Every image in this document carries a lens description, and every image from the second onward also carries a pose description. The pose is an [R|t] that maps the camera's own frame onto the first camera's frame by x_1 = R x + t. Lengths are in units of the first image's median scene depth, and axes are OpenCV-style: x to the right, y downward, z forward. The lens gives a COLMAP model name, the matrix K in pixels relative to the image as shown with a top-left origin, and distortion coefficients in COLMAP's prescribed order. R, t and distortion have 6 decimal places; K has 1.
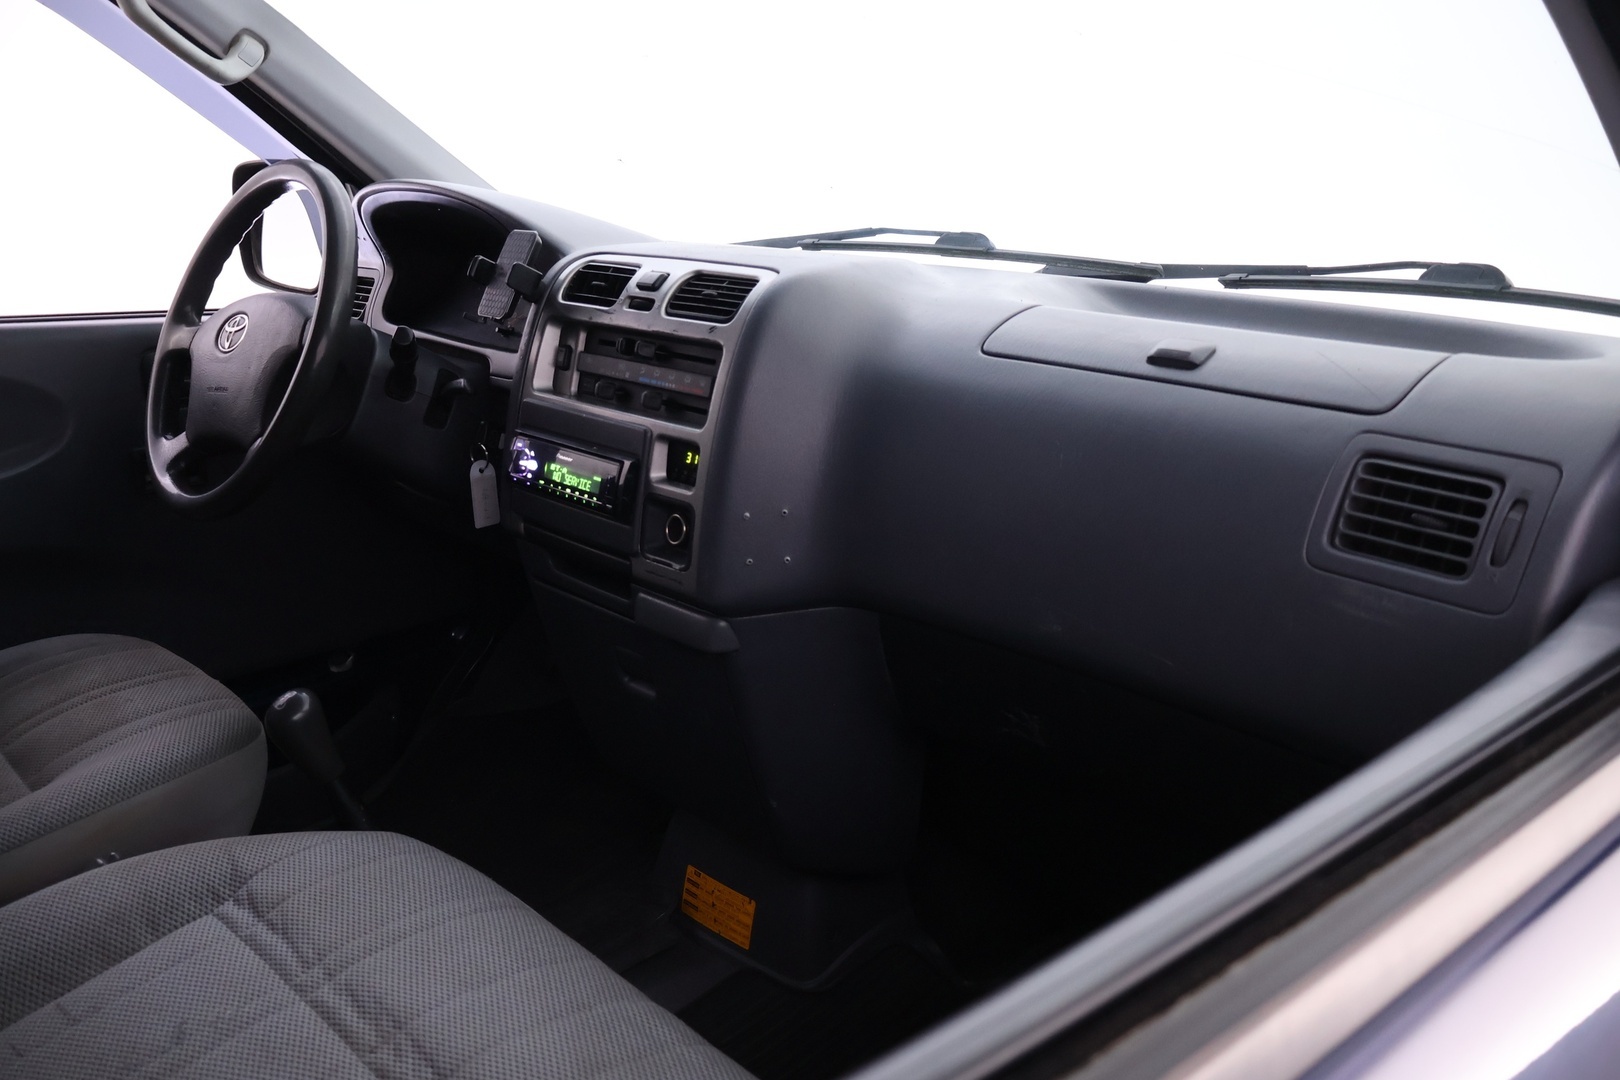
lens RADIAL K [[1376.3, 0, 810.1], [0, 1376.3, 541.4], [0, 0, 1]] dist [0.002487, 0.000143]
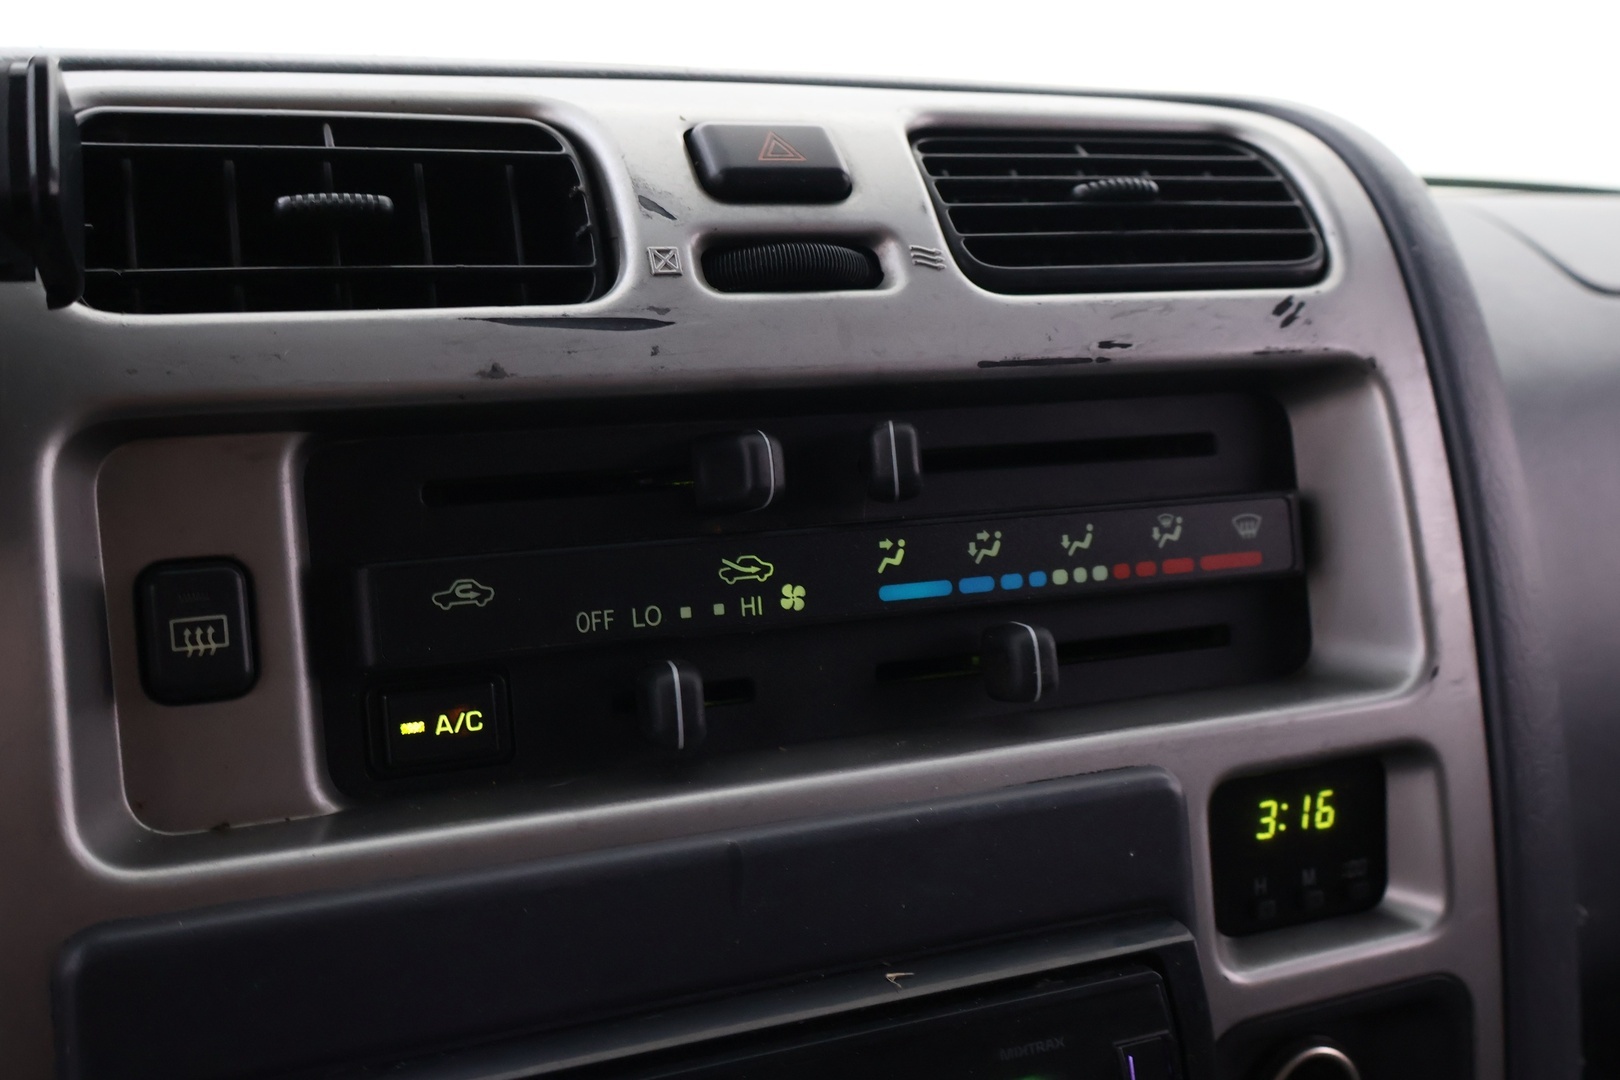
lens RADIAL K [[1634.3, 0, 807.3], [0, 1634.3, 539.9], [0, 0, 1]] dist [0.014631, 0.000000]
pose [[0.343485, -0.204494, 0.916624, -0.369348], [0.255365, 0.959570, 0.118383, -0.161660], [-0.903774, 0.193411, 0.381819, 0.911286]]
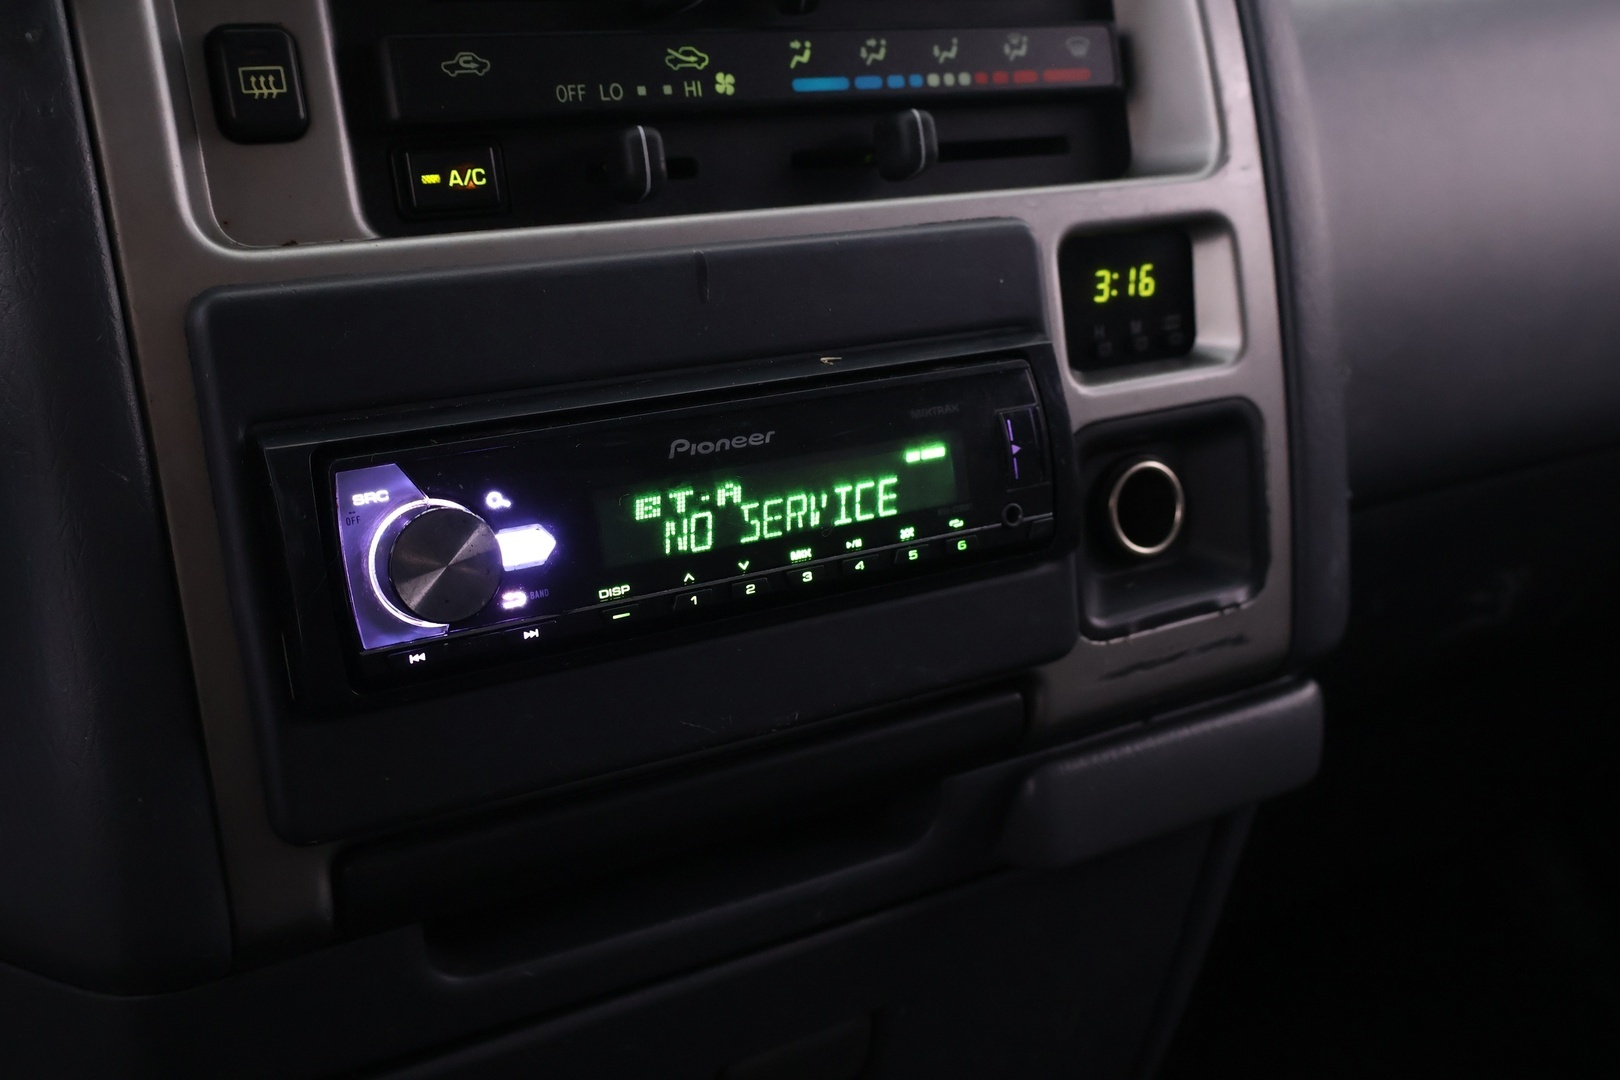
lens RADIAL K [[1634.3, 0, 812.7], [0, 1634.3, 539.5], [0, 0, 1]] dist [0.014631, 0.000000]
pose [[0.227403, -0.297971, 0.927093, -0.455078], [0.291293, 0.929258, 0.227217, -0.107705], [-0.929213, 0.218386, 0.298113, 0.921769]]
